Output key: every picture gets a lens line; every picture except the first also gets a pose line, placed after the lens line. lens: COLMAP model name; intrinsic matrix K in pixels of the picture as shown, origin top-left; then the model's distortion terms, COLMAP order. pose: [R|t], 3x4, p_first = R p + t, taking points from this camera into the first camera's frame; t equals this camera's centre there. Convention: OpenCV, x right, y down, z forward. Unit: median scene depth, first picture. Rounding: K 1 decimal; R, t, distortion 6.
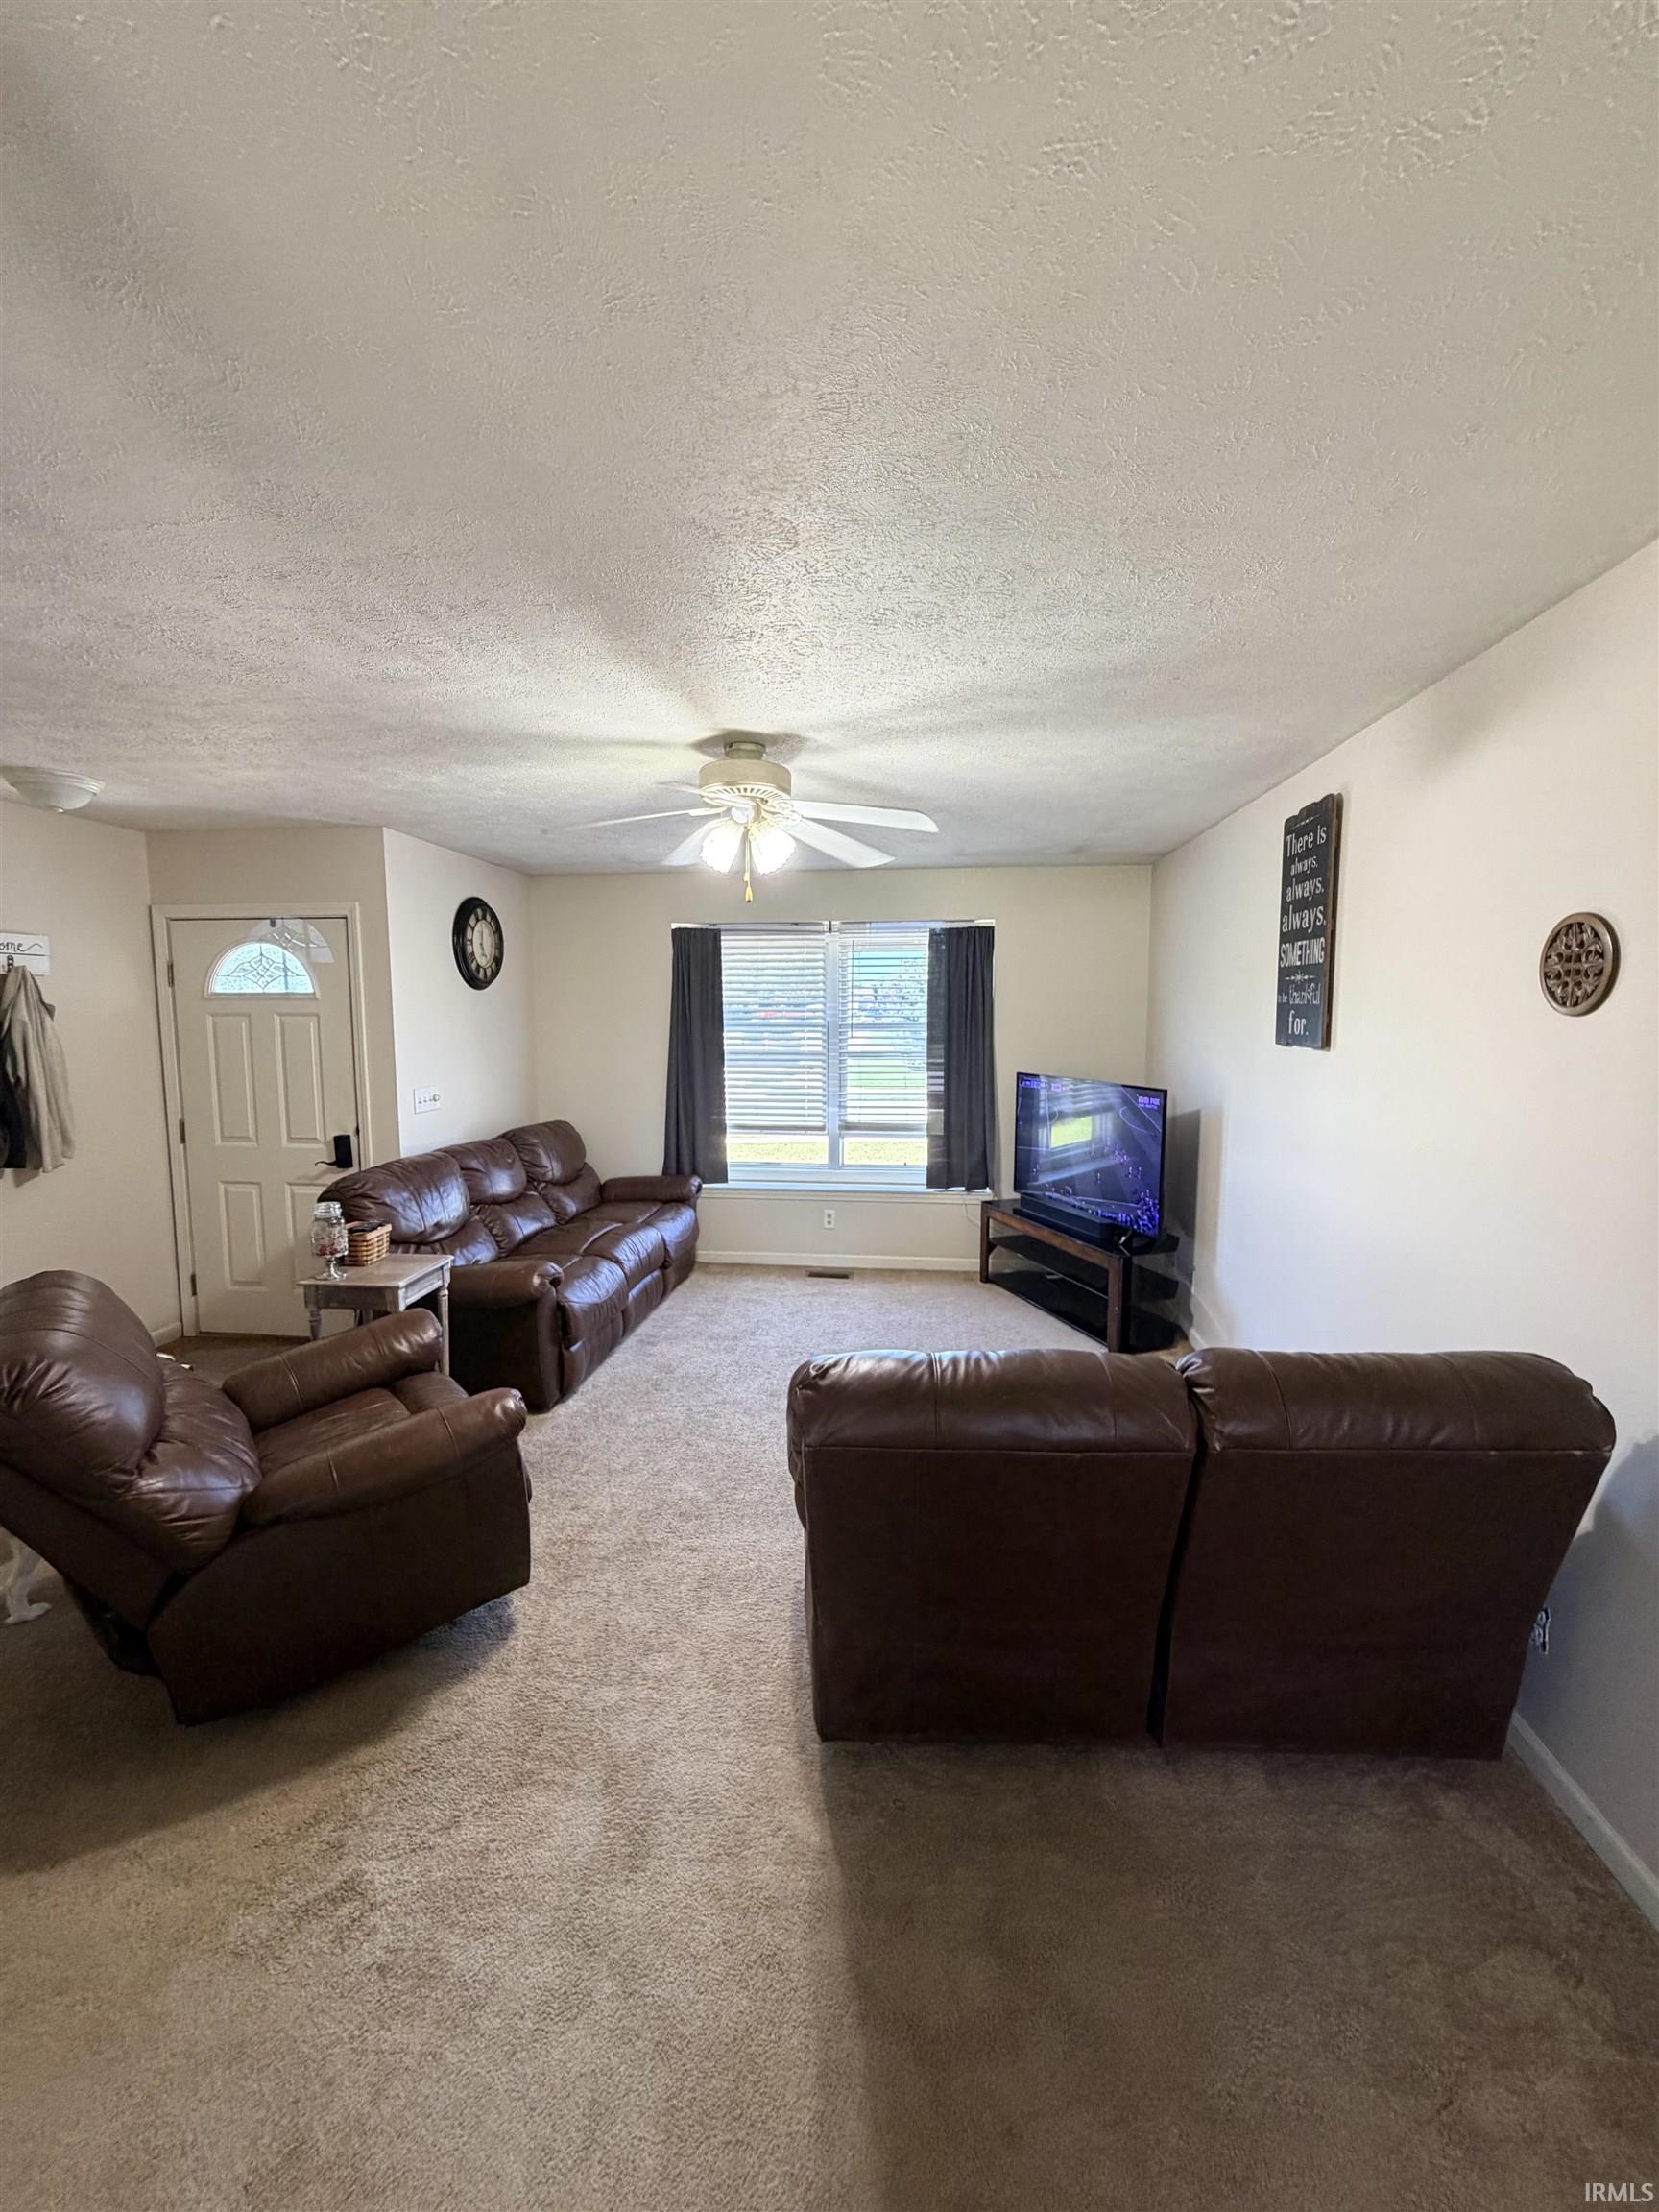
lens RADIAL K [[880.7, 0, 832.3], [0, 880.7, 1102.0], [0, 0, 1]] dist [-0.000584, -0.000335]
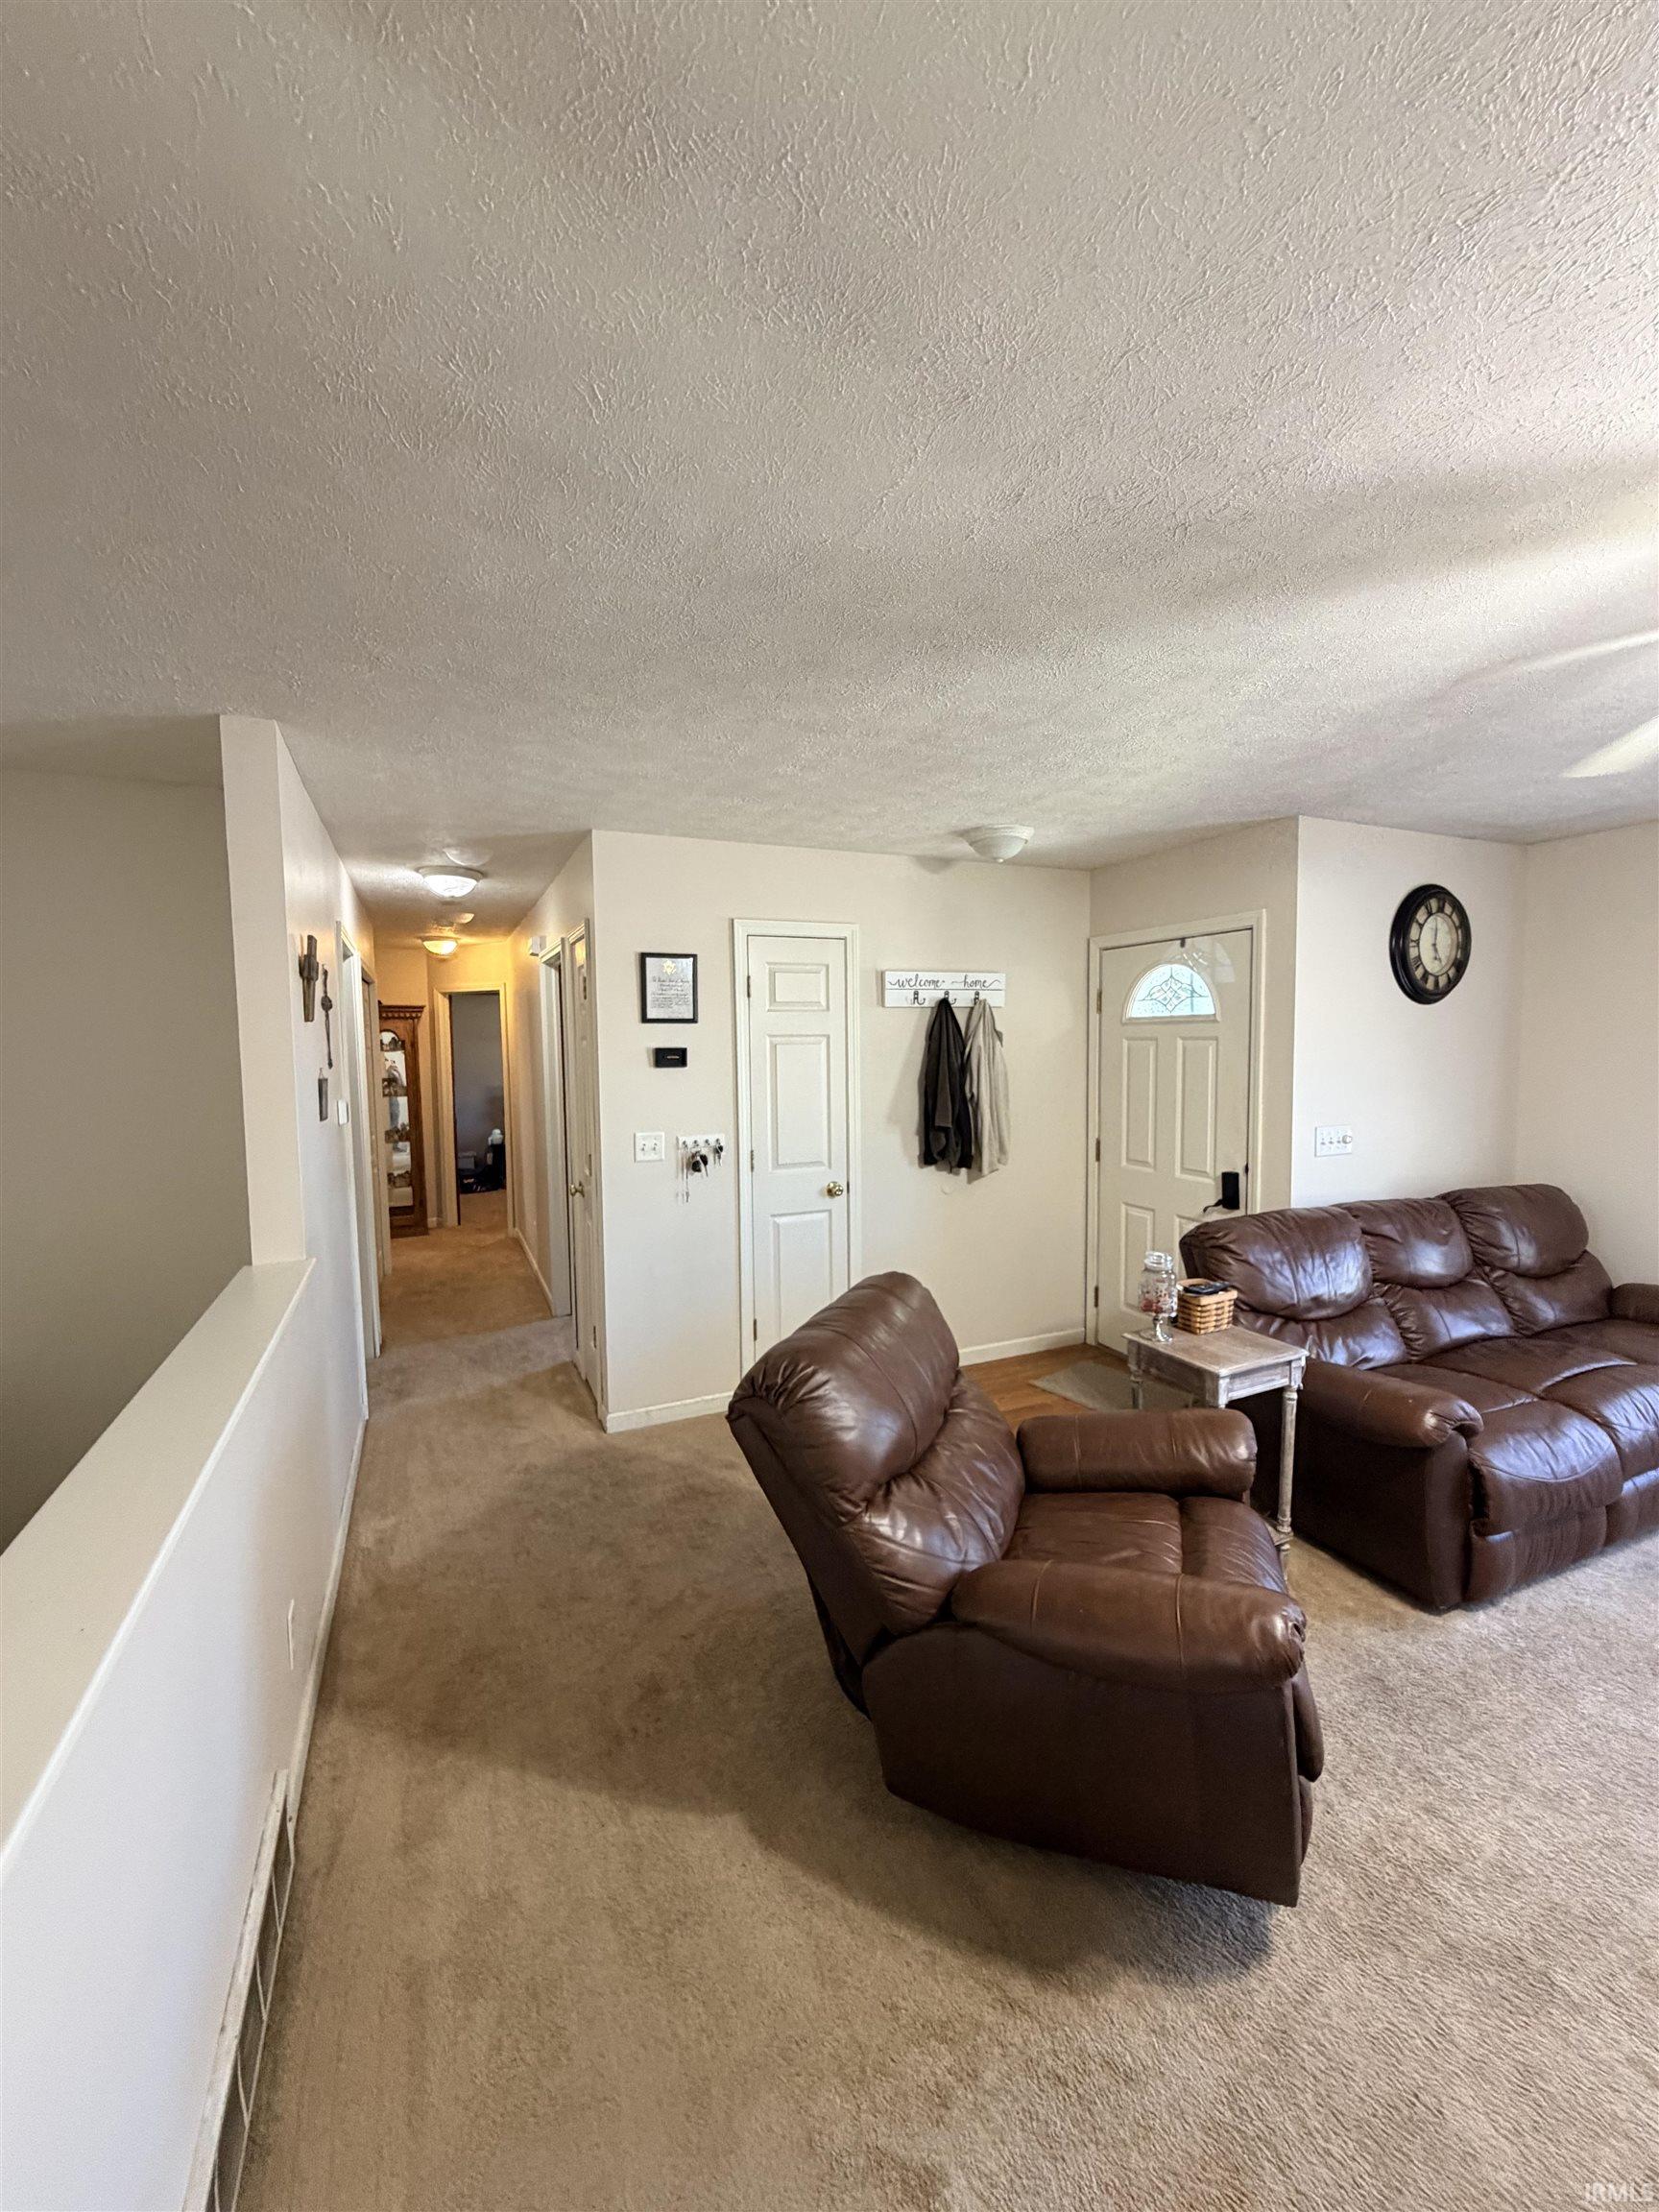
lens RADIAL K [[880.7, 0, 832.3], [0, 880.7, 1102.0], [0, 0, 1]] dist [-0.000584, -0.000335]
pose [[0.506825, 0.053194, -0.860406, 0.005236], [-0.075971, 0.996967, 0.016885, -0.018574], [0.858695, 0.056808, 0.509329, 0.200463]]
